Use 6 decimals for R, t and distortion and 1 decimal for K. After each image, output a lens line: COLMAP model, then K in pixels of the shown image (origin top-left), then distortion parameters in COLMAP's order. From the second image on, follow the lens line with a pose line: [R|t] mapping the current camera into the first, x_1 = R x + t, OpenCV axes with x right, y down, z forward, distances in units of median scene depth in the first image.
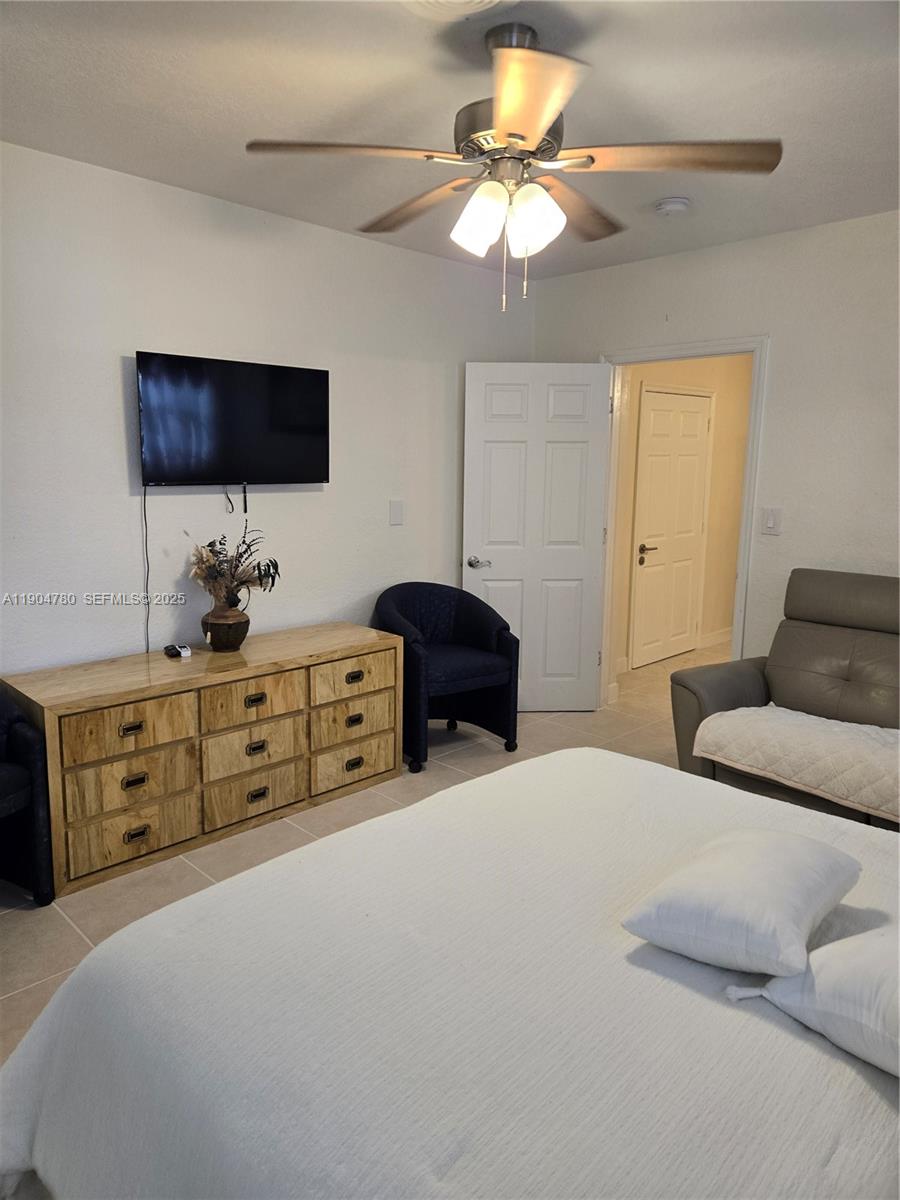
lens RADIAL K [[791.4, 0, 433.6], [0, 791.4, 590.4], [0, 0, 1]] dist [0.082820, -0.079657]
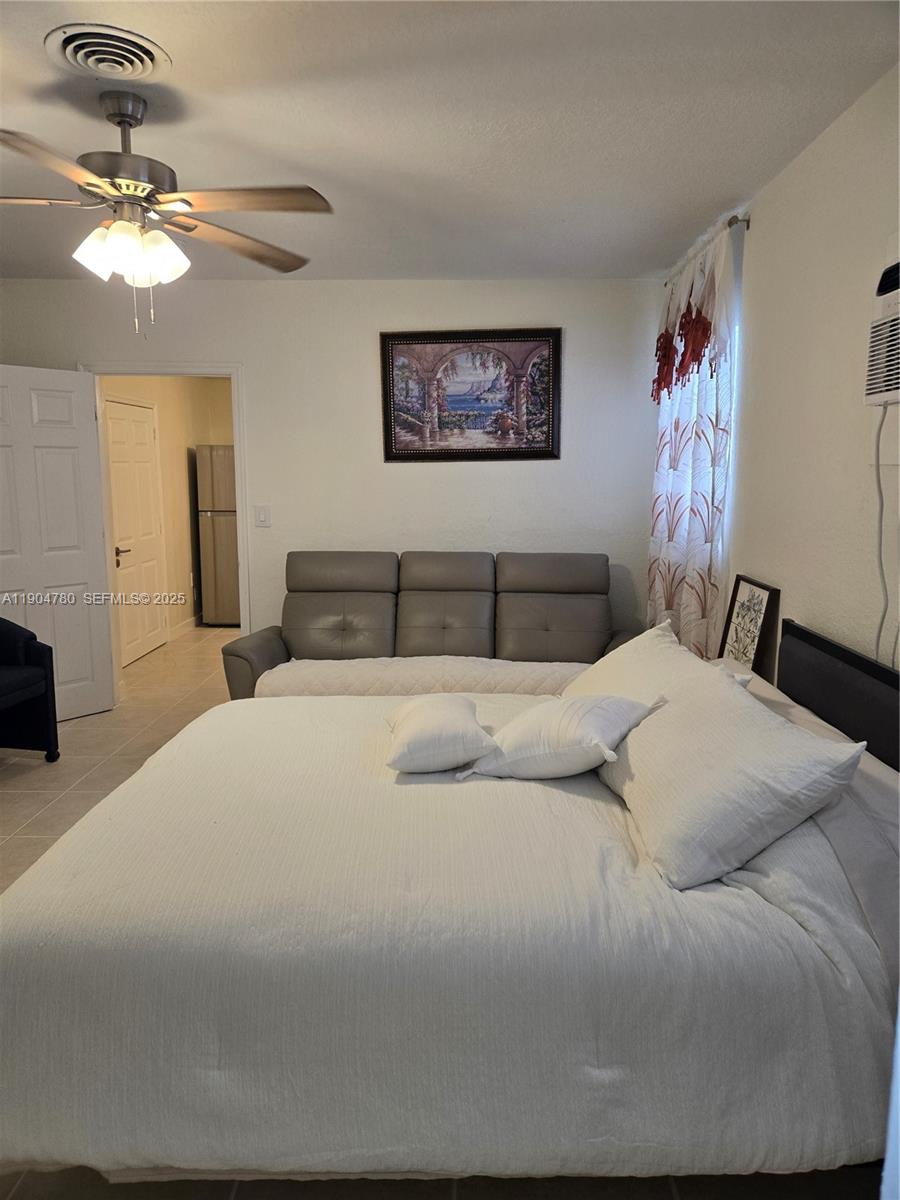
lens RADIAL K [[791.4, 0, 433.6], [0, 791.4, 590.4], [0, 0, 1]] dist [0.082820, -0.079657]
pose [[0.725725, -0.112539, 0.678718, -0.241360], [0.120226, 0.992095, 0.035947, 0.015590], [-0.677399, 0.055512, 0.733519, -0.063730]]
